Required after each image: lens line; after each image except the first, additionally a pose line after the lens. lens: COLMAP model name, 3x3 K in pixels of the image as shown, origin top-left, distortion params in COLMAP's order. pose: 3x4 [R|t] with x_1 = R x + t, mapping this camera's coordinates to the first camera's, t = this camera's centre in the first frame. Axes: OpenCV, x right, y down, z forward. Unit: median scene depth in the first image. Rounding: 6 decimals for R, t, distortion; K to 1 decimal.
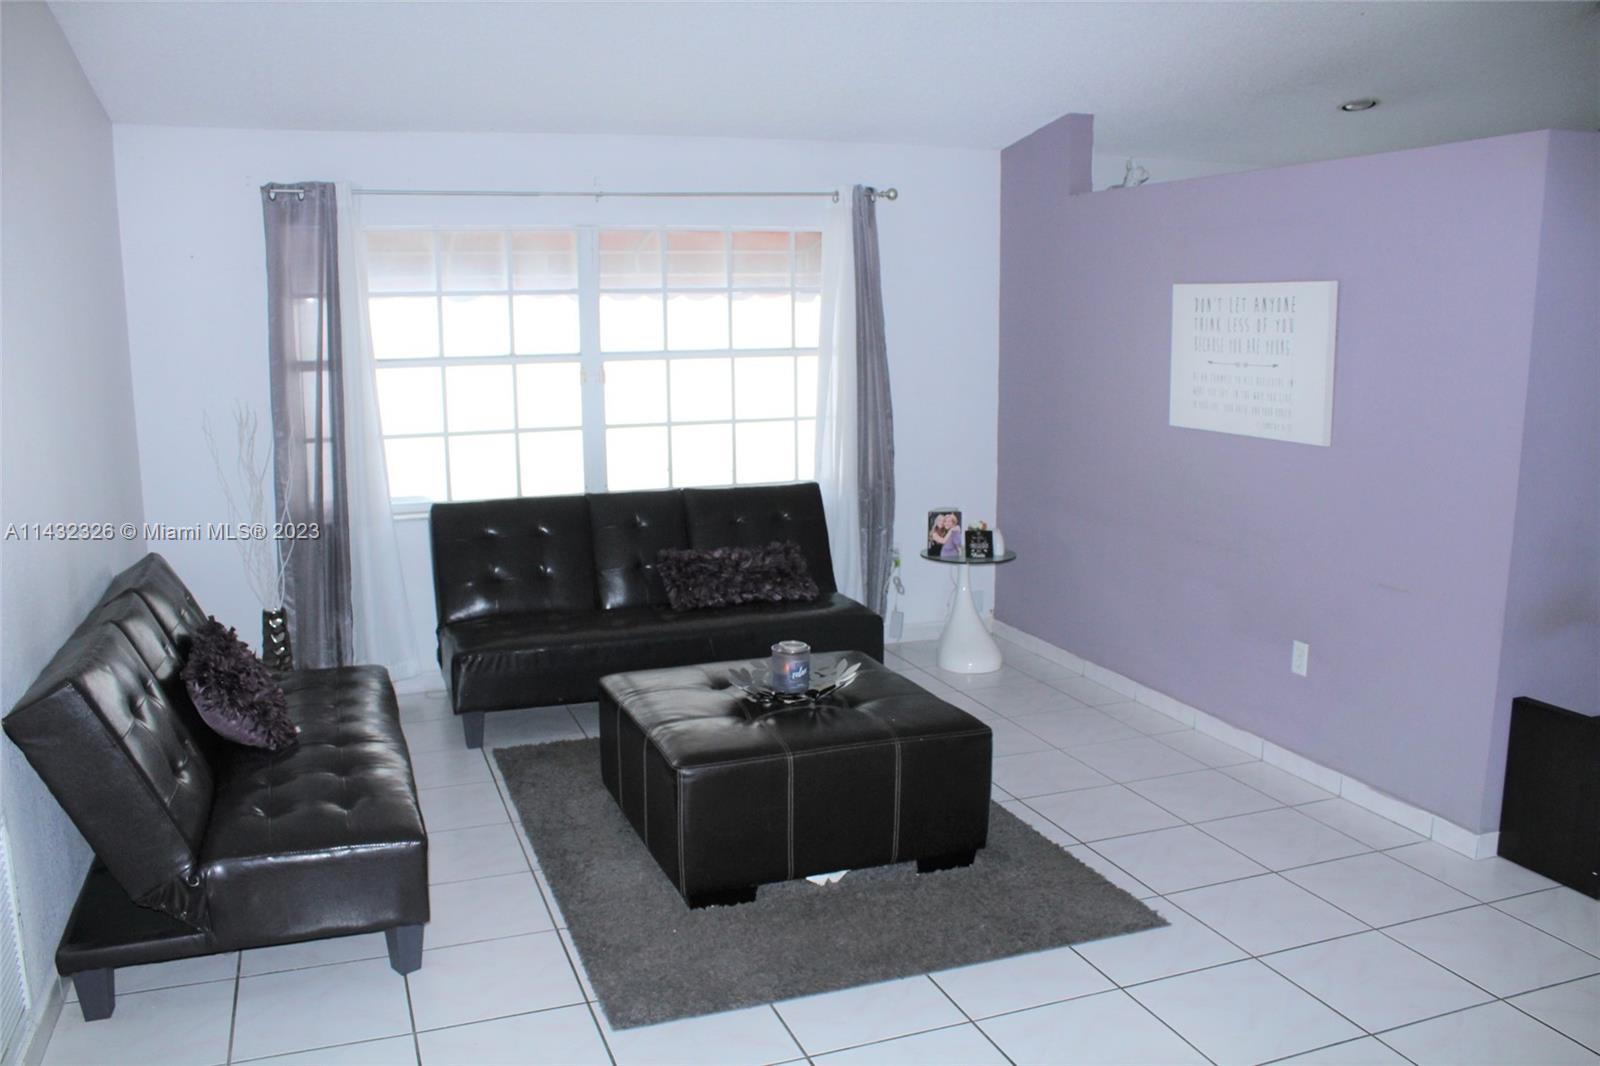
lens RADIAL K [[1311.7, 0, 804.9], [0, 1311.7, 526.2], [0, 0, 1]] dist [-0.122159, 0.067636]
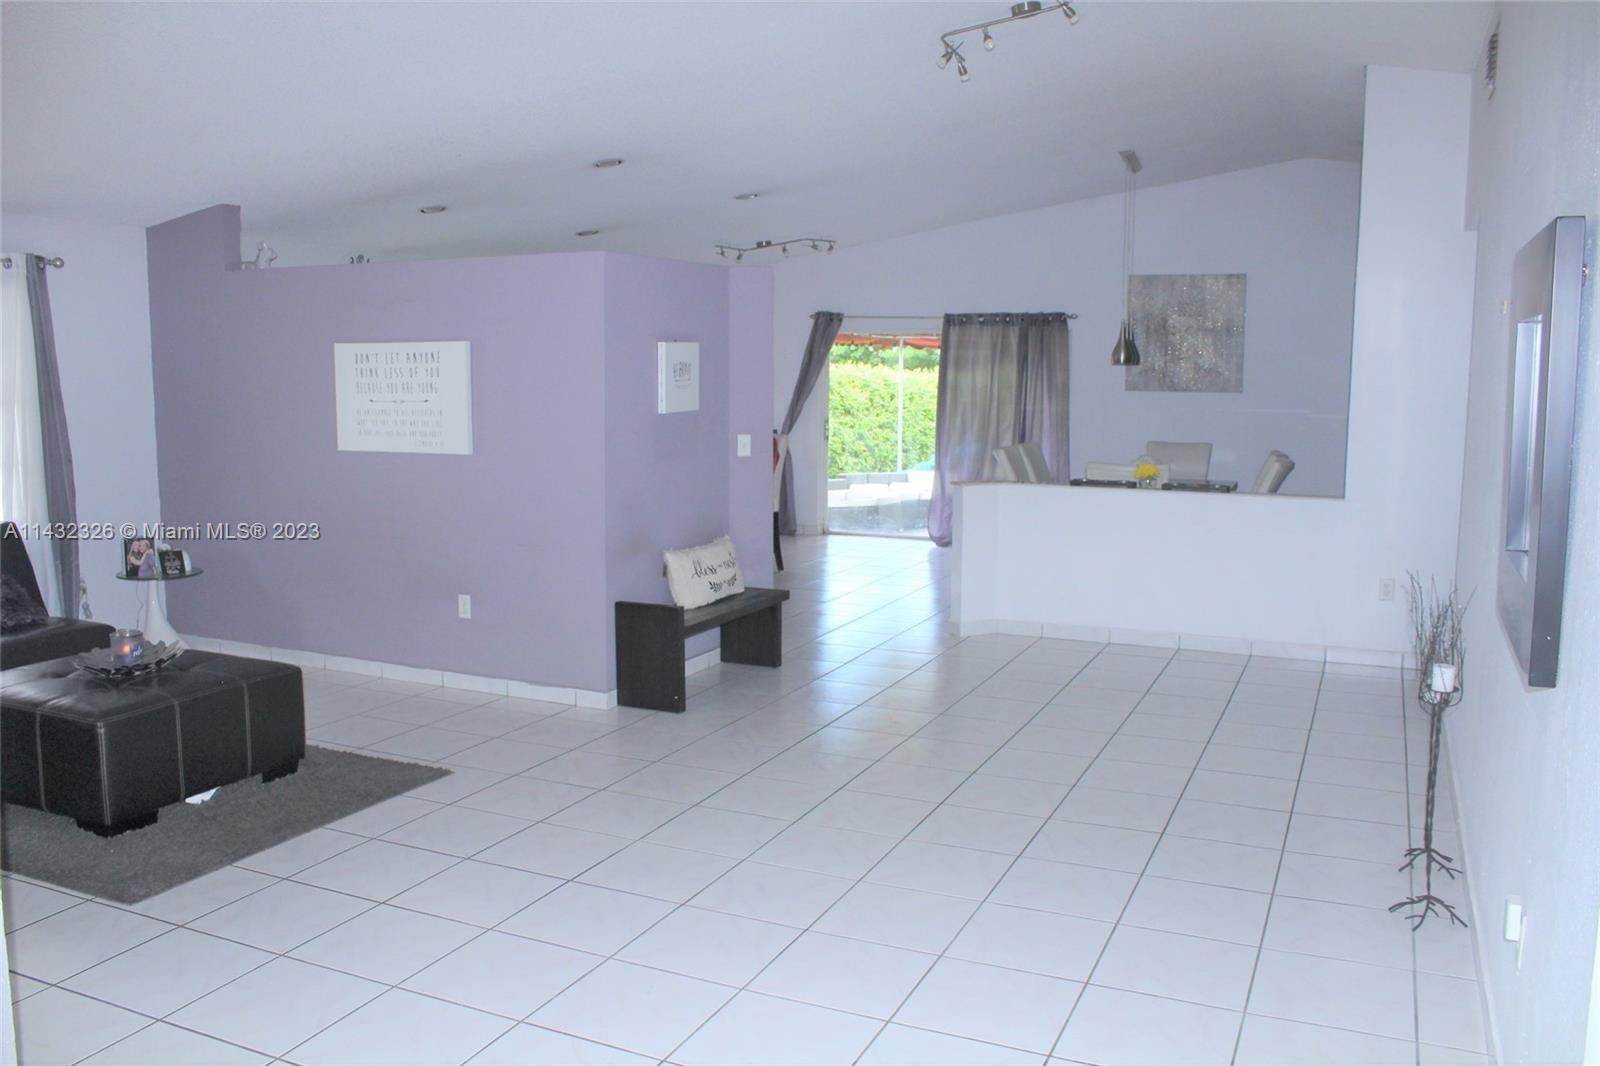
lens RADIAL K [[1311.7, 0, 798.3], [0, 1311.7, 532.2], [0, 0, 1]] dist [-0.122159, 0.067636]
pose [[0.705407, -0.082363, 0.704001, -0.346807], [0.109509, 0.993964, 0.006559, 0.051224], [-0.700292, 0.072468, 0.710168, -0.268287]]
